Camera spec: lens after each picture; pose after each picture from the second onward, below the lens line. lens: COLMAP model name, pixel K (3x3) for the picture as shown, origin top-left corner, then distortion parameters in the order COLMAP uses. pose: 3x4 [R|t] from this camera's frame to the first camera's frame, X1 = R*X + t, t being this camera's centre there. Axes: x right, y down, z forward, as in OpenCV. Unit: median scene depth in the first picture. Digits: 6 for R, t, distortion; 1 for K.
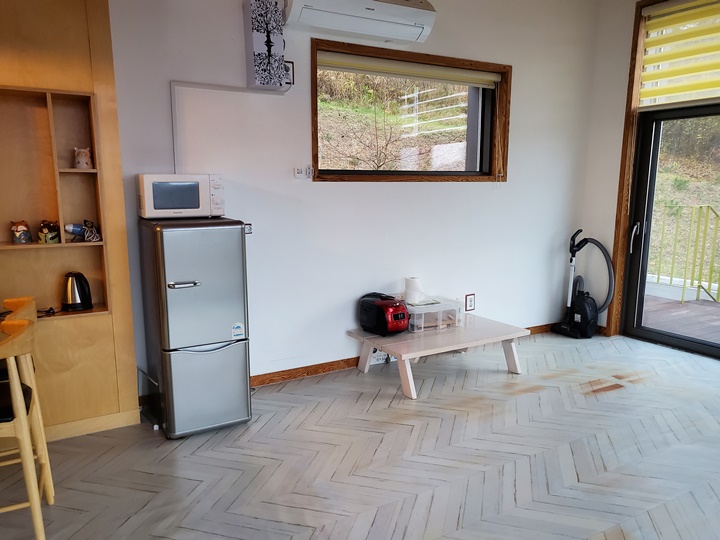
lens RADIAL K [[544.7, 0, 346.3], [0, 544.7, 268.4], [0, 0, 1]] dist [-0.002628, 0.027116]
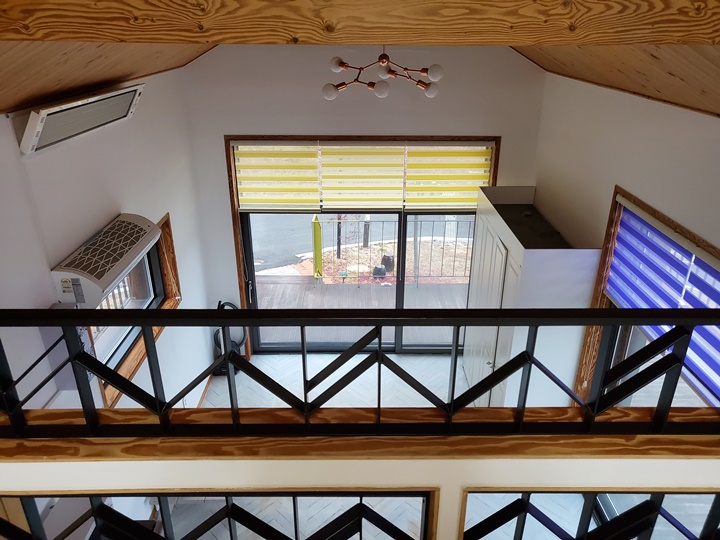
lens RADIAL K [[544.7, 0, 362.4], [0, 544.7, 266.1], [0, 0, 1]] dist [-0.002628, 0.027116]
pose [[0.475796, -0.361012, 0.802053, -0.655984], [0.141213, 0.931408, 0.335466, -0.839676], [-0.868146, -0.046353, 0.494140, 0.110710]]
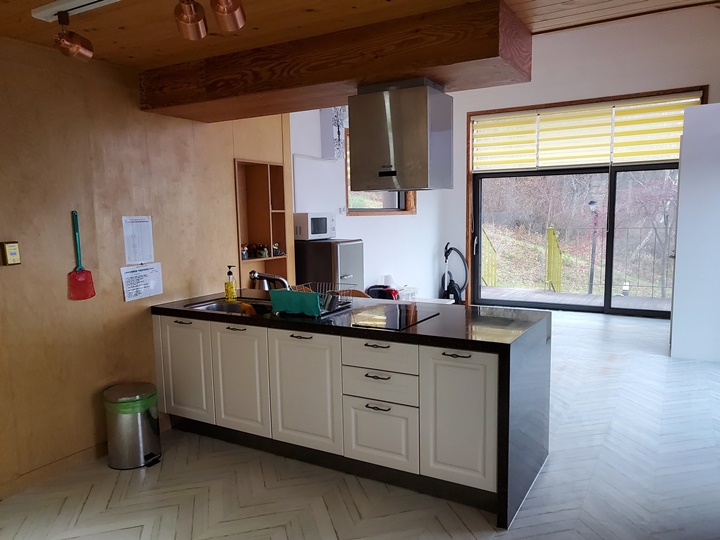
lens RADIAL K [[544.7, 0, 358.1], [0, 544.7, 275.3], [0, 0, 1]] dist [-0.002628, 0.027116]
pose [[0.865372, -0.072833, 0.495809, -0.987058], [0.097476, 0.994949, -0.023977, 0.062736], [-0.491559, 0.069078, 0.868100, -0.446270]]
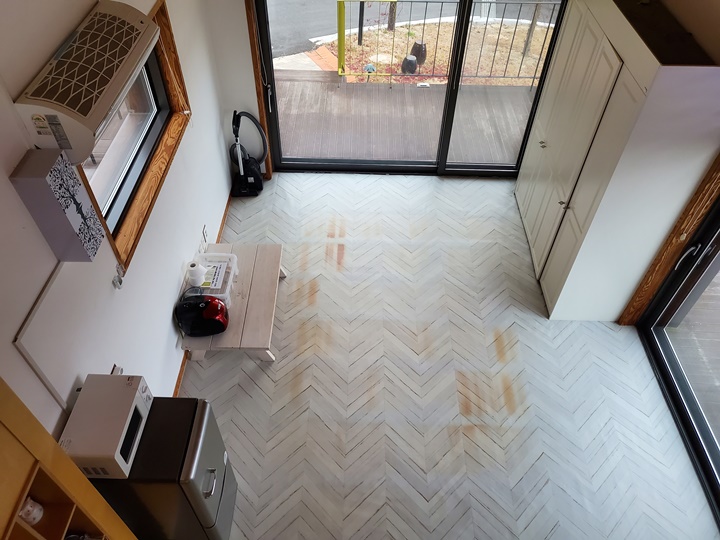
lens RADIAL K [[544.7, 0, 352.3], [0, 544.7, 281.9], [0, 0, 1]] dist [-0.002628, 0.027116]
pose [[0.505267, -0.638053, 0.581028, -0.458974], [0.130811, 0.722142, 0.679264, -0.827109], [-0.852991, -0.267205, 0.448339, 0.363591]]
